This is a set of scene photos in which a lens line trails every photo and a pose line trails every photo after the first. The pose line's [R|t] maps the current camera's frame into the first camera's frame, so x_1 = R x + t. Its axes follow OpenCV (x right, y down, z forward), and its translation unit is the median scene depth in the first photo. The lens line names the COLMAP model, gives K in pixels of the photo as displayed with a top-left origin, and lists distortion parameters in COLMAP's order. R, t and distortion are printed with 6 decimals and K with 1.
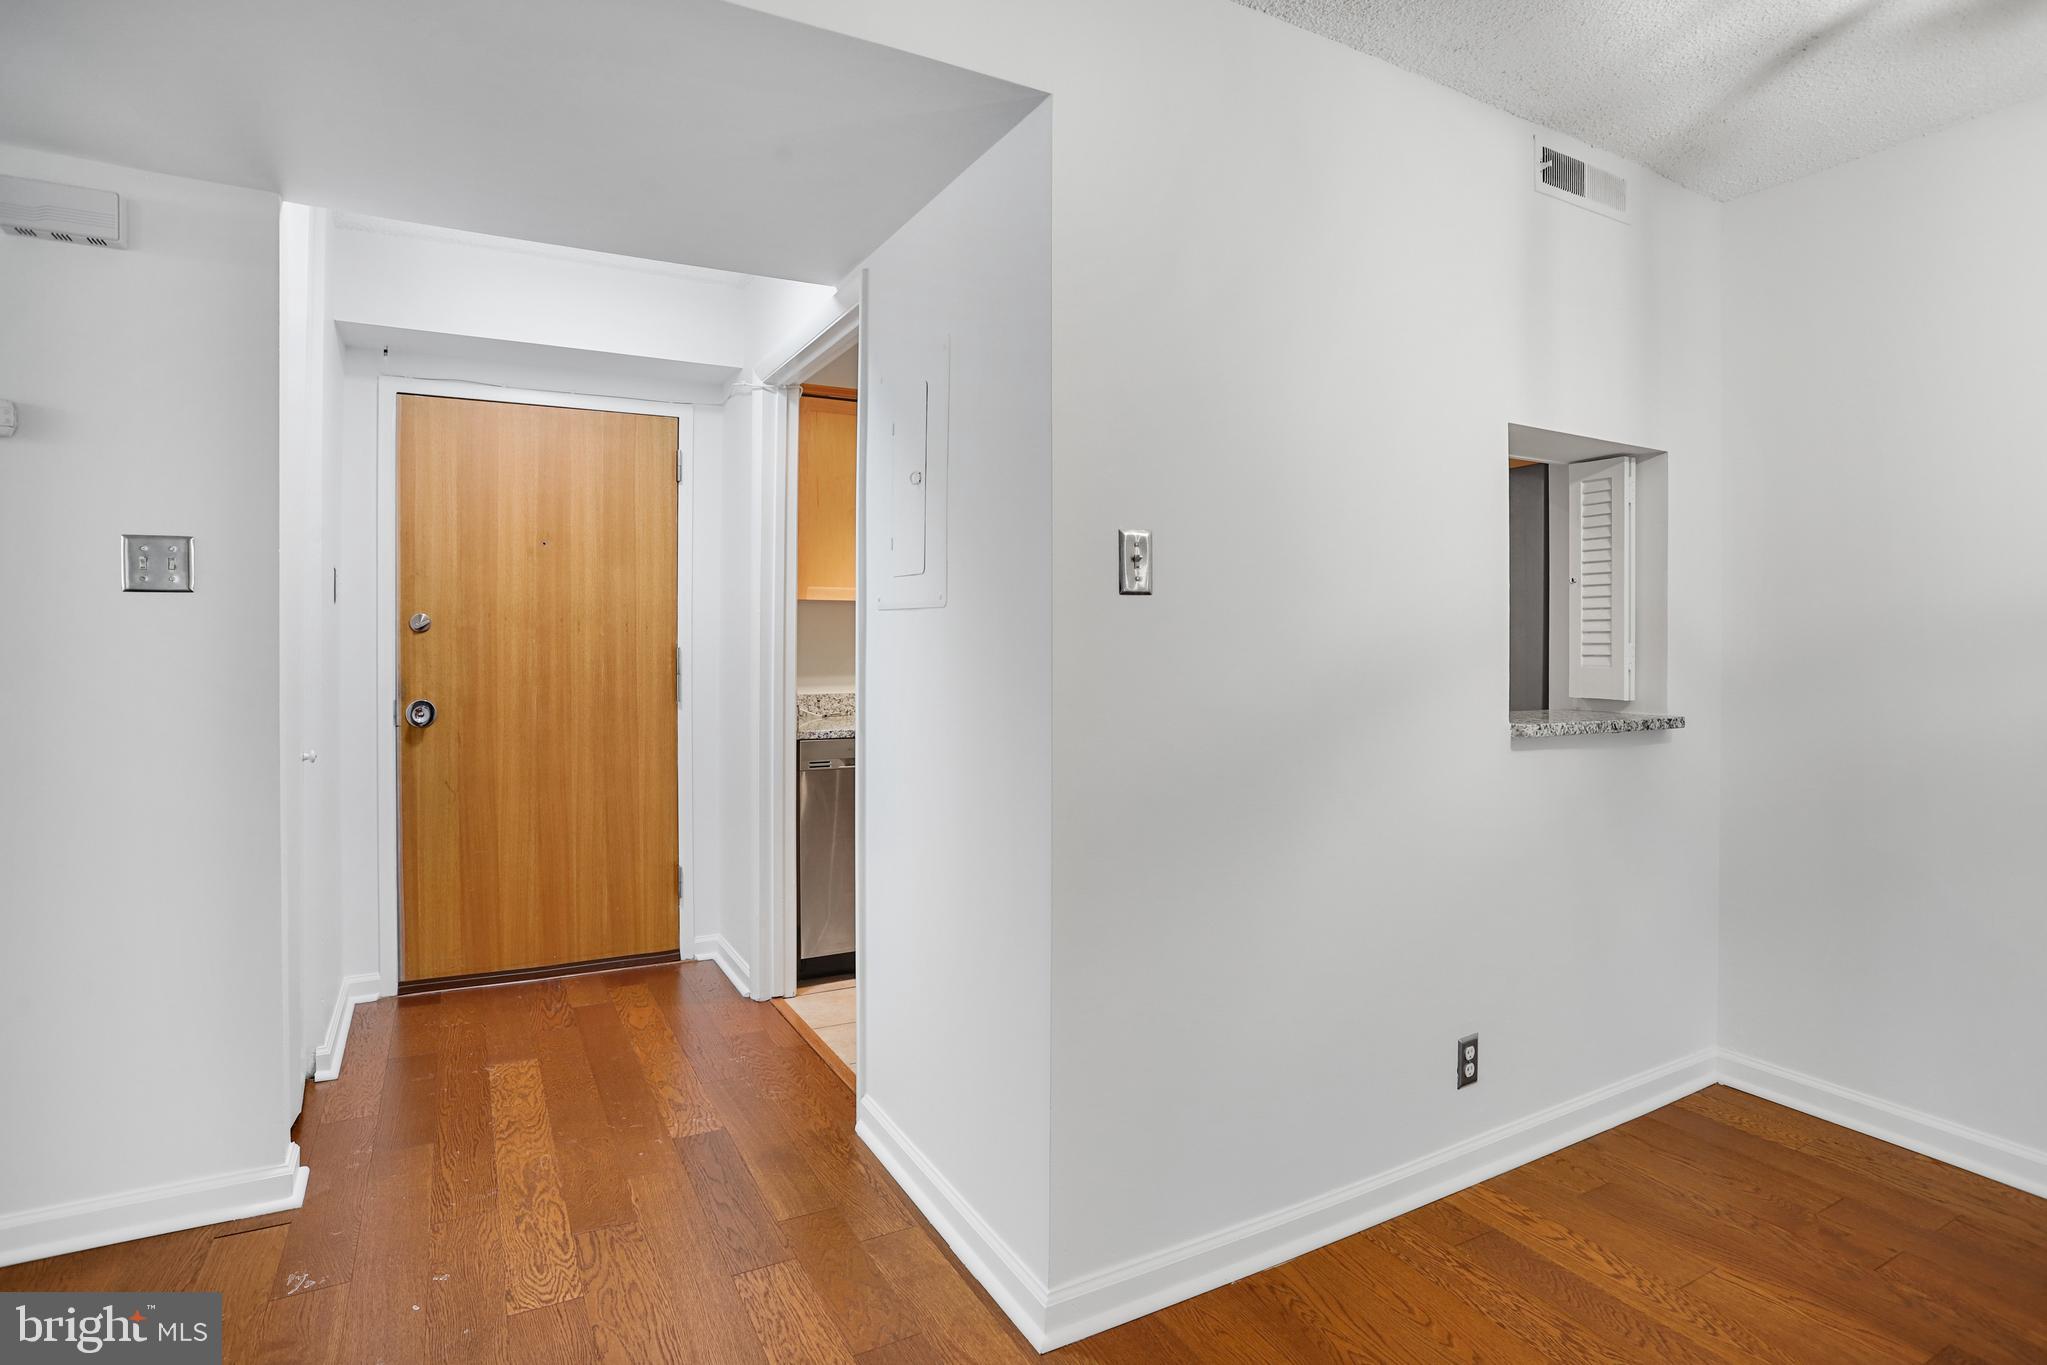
lens RADIAL K [[1028.4, 0, 1032.1], [0, 1028.4, 634.9], [0, 0, 1]] dist [-0.065554, 0.028531]
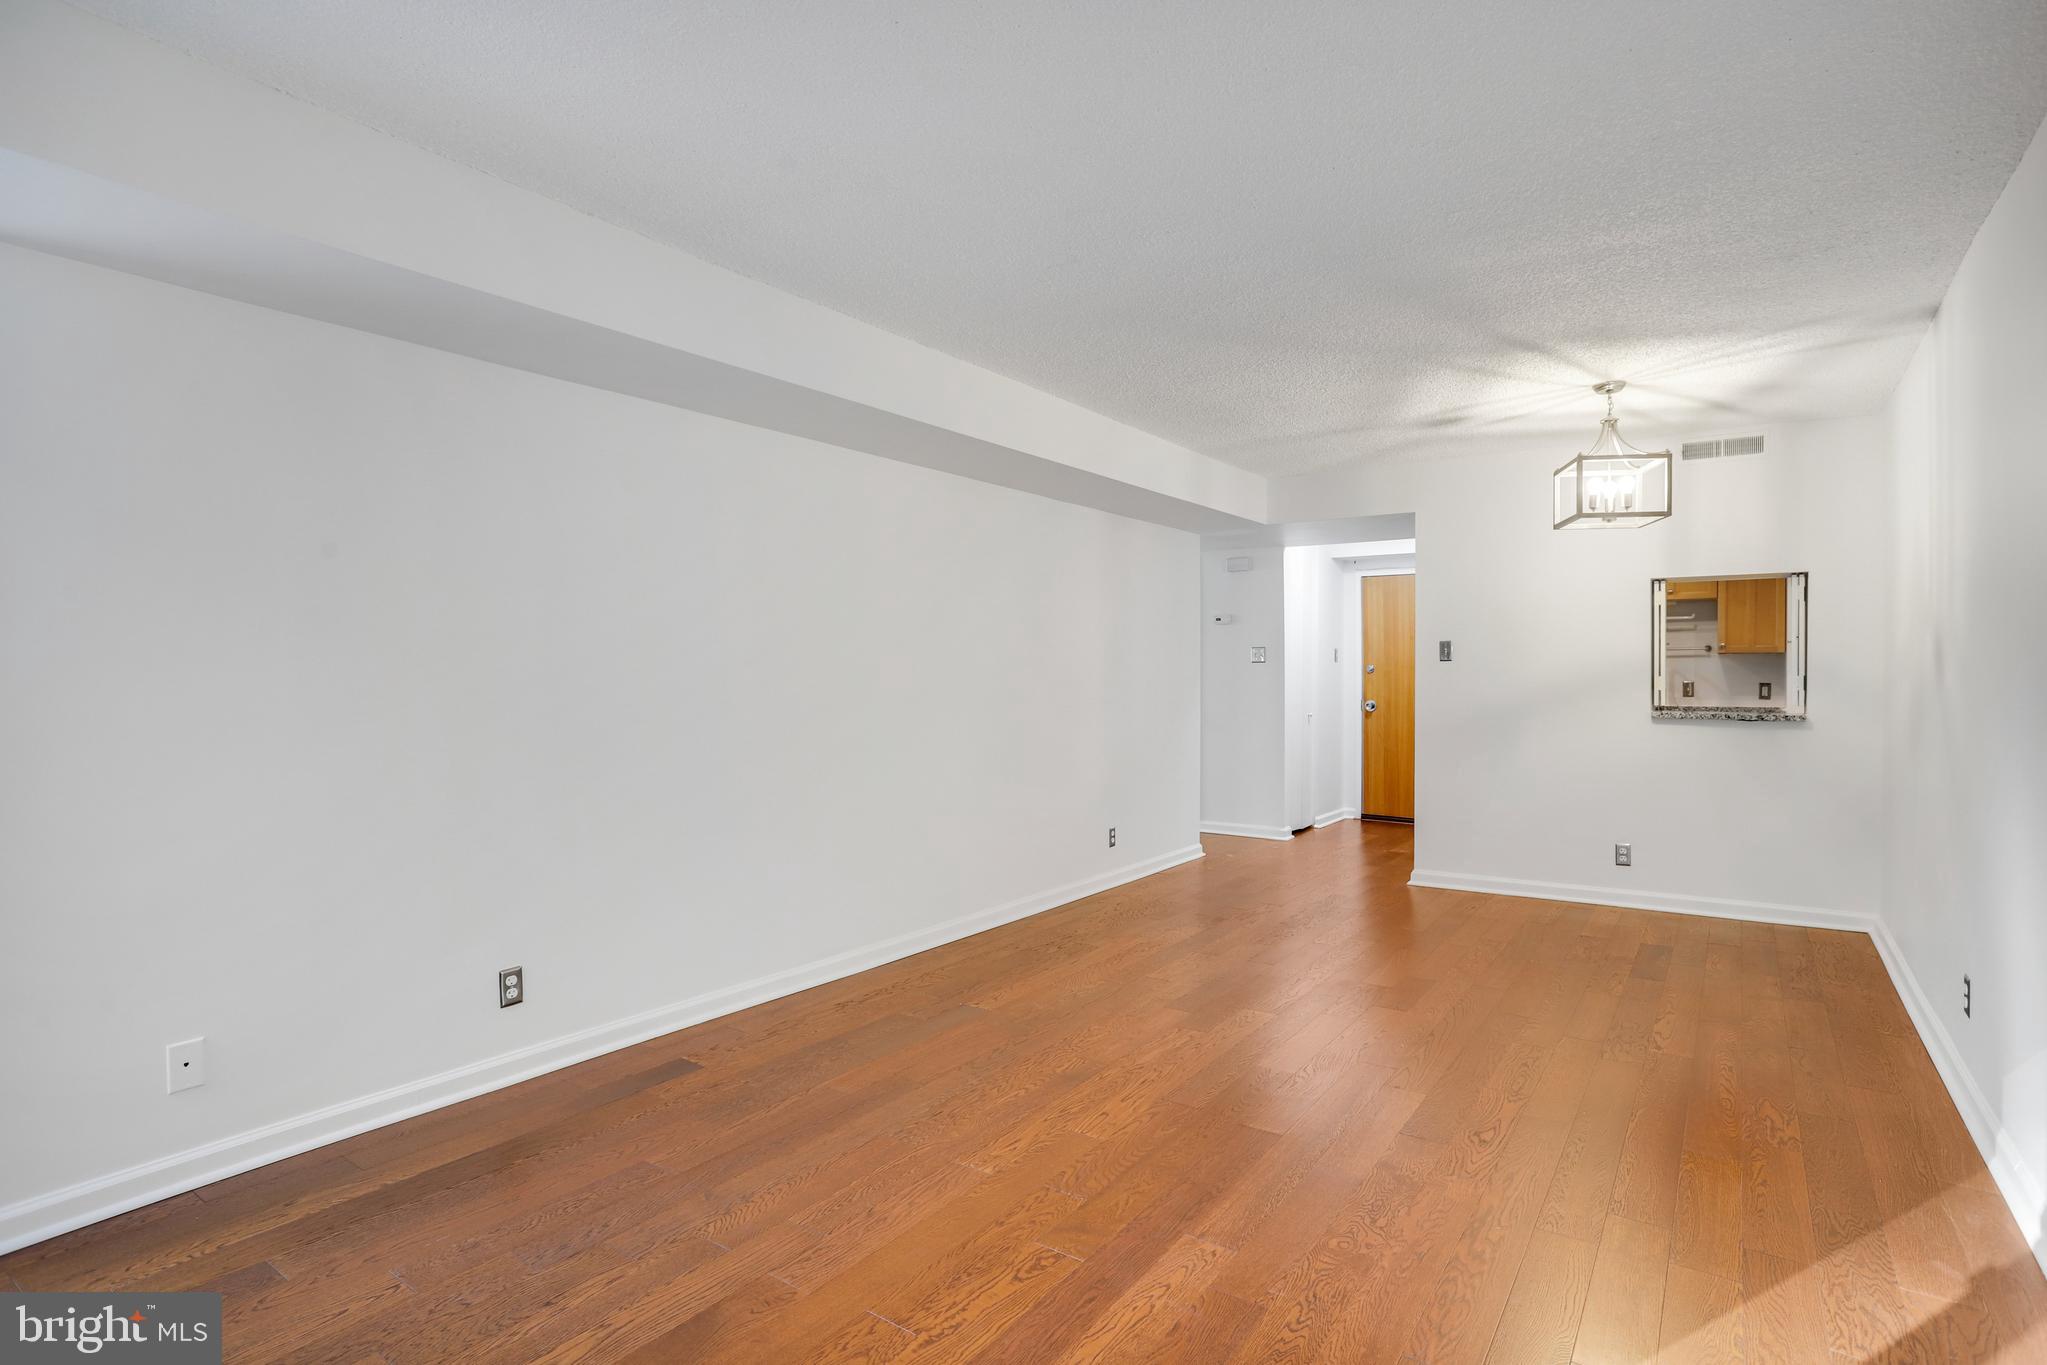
lens RADIAL K [[1026.1, 0, 1047.5], [0, 1026.1, 681.0], [0, 0, 1]] dist [-0.037959, 0.031060]
pose [[0.442046, 0.002122, -0.896990, 1.261445], [0.004297, 0.999981, 0.004484, 0.002098], [0.896982, -0.005836, 0.442028, -0.797466]]
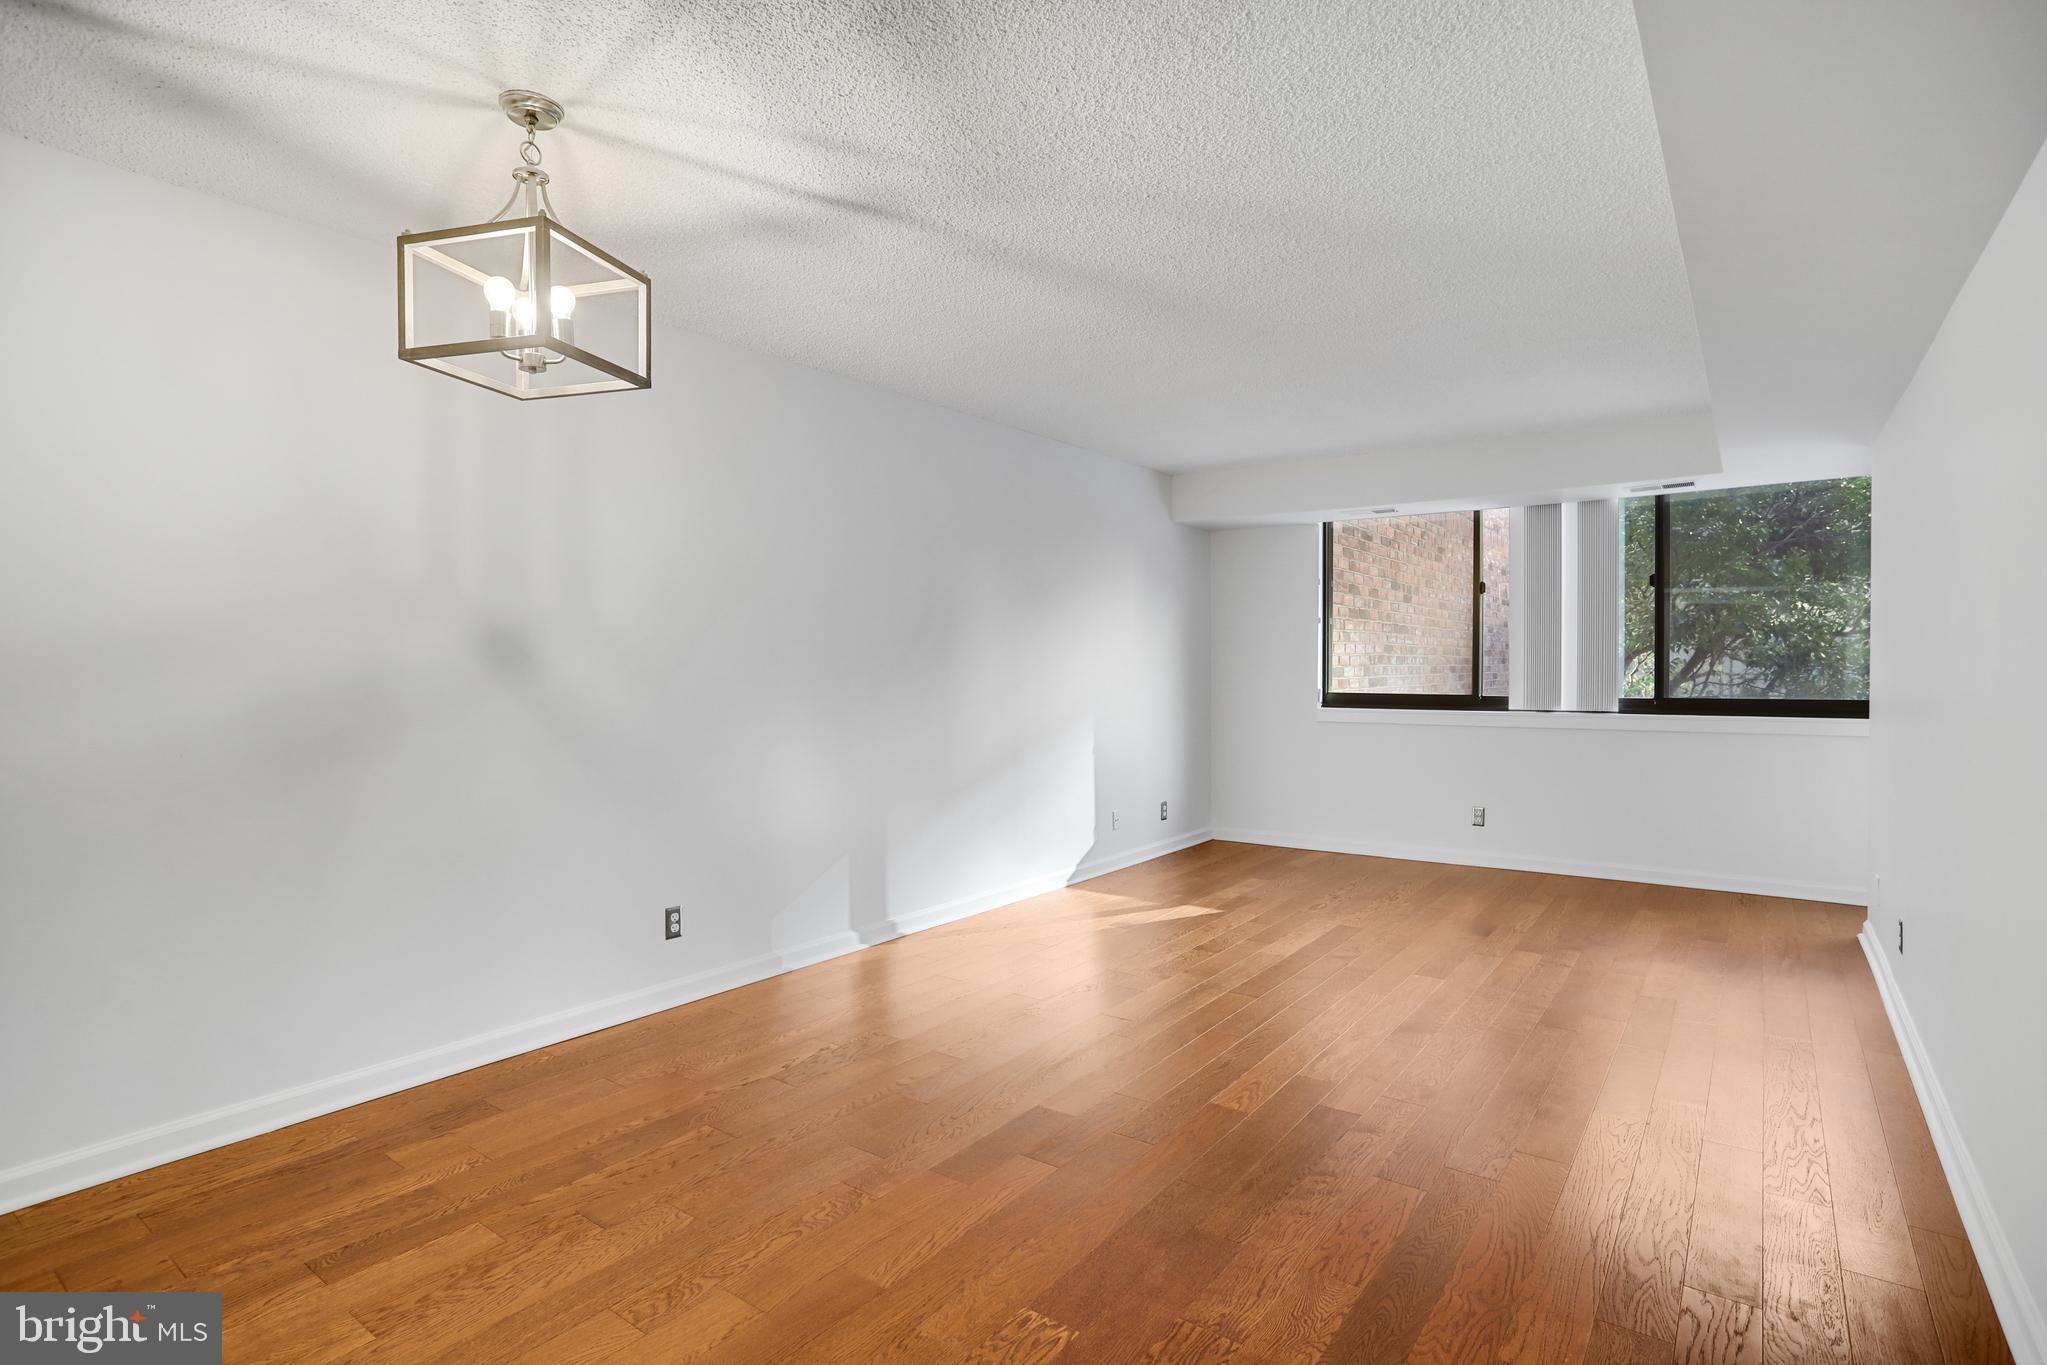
lens RADIAL K [[1026.7, 0, 1035.6], [0, 1026.7, 681.7], [0, 0, 1]] dist [-0.056452, 0.035585]
pose [[-0.416595, -0.015958, 0.908952, -0.249227], [0.002066, 0.999827, 0.018501, 0.001563], [-0.909090, 0.009586, -0.416490, 0.338871]]
